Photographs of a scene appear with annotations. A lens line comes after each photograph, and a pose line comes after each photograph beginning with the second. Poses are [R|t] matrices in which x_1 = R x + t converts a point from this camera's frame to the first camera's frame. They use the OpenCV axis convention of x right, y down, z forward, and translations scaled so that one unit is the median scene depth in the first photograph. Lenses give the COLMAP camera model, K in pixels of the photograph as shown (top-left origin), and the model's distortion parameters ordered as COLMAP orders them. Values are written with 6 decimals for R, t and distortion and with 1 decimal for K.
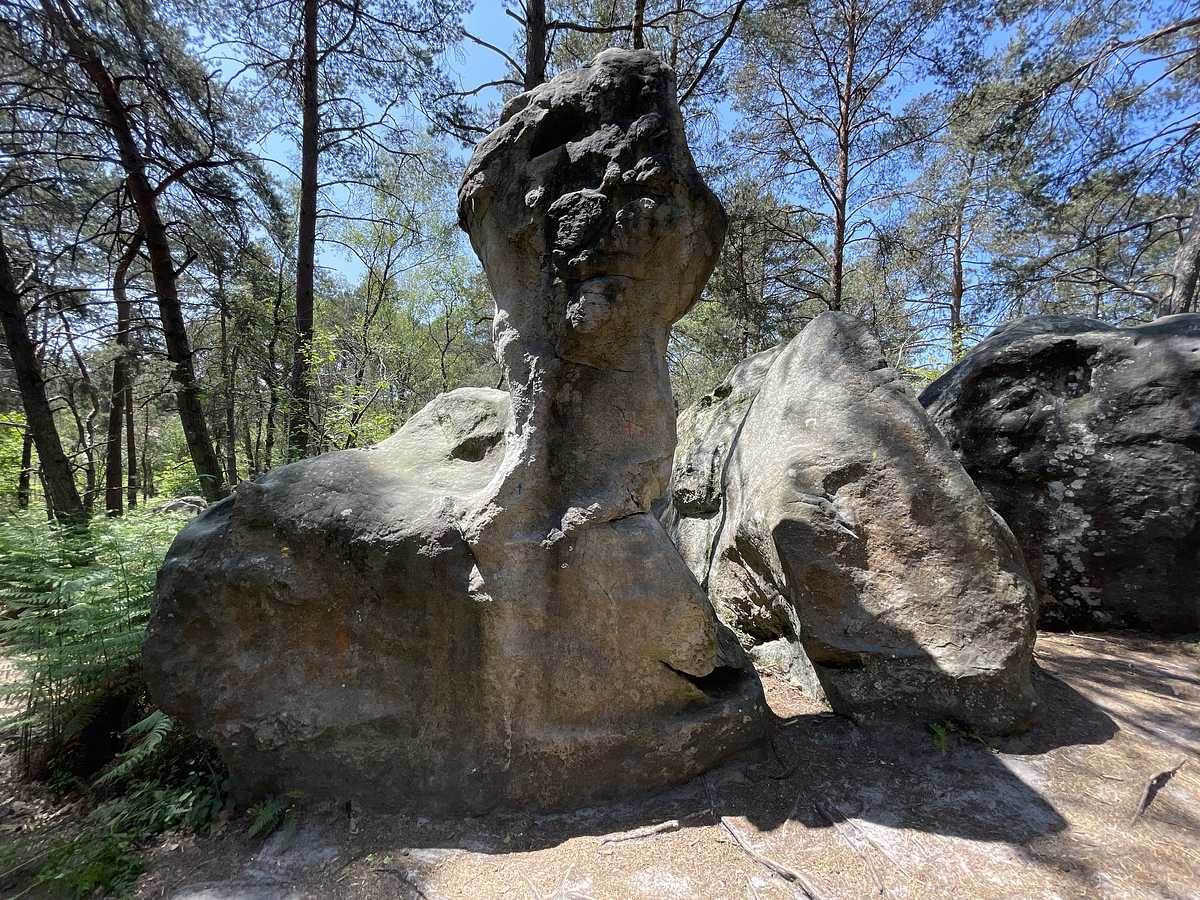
lens RADIAL K [[487.0, 0, 601.0], [0, 487.0, 444.6], [0, 0, 1]] dist [-0.000930, -0.000168]
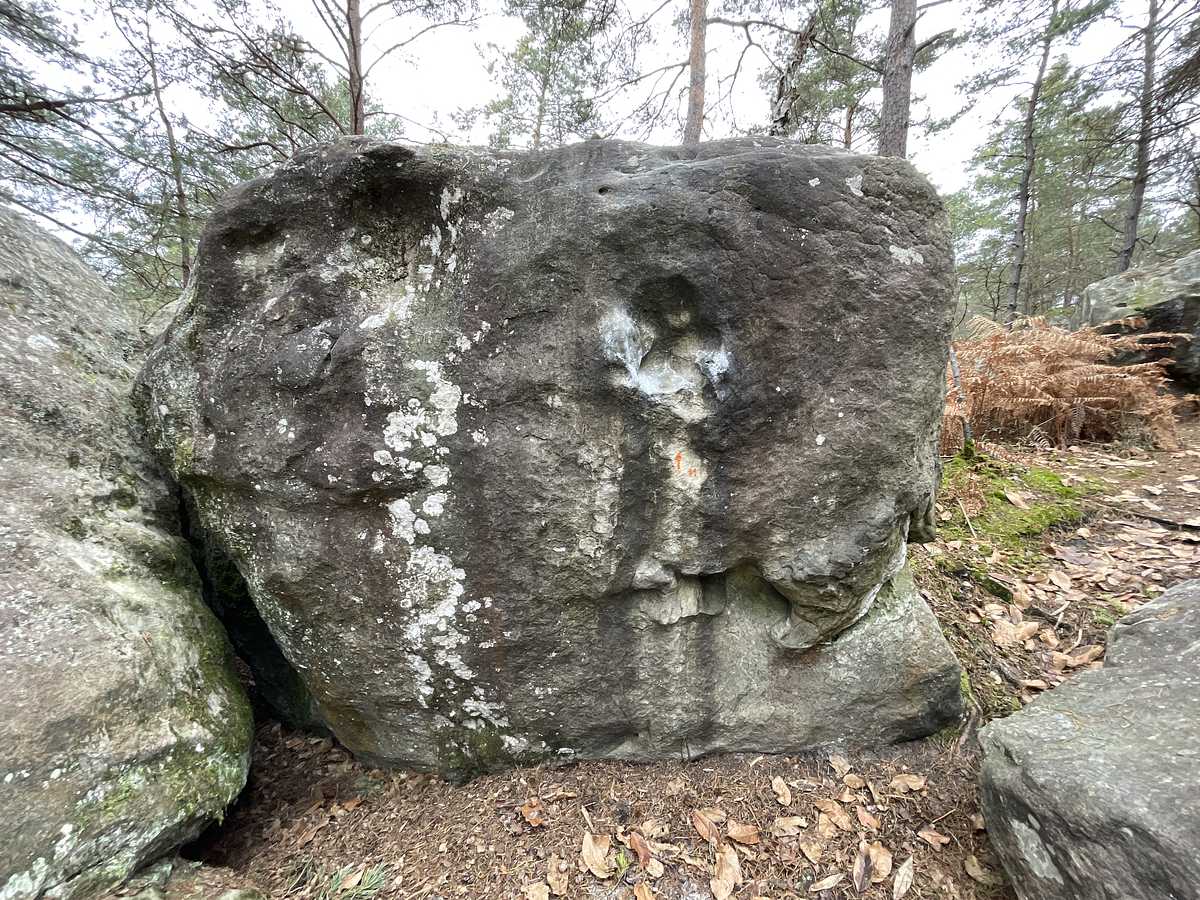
lens RADIAL K [[487.0, 0, 598.9], [0, 487.0, 450.7], [0, 0, 1]] dist [-0.000930, -0.000168]
pose [[0.794053, -0.108648, 0.598060, 0.836858], [0.038867, 0.990958, 0.128421, -0.014491], [-0.606604, -0.078729, 0.791096, 0.572065]]
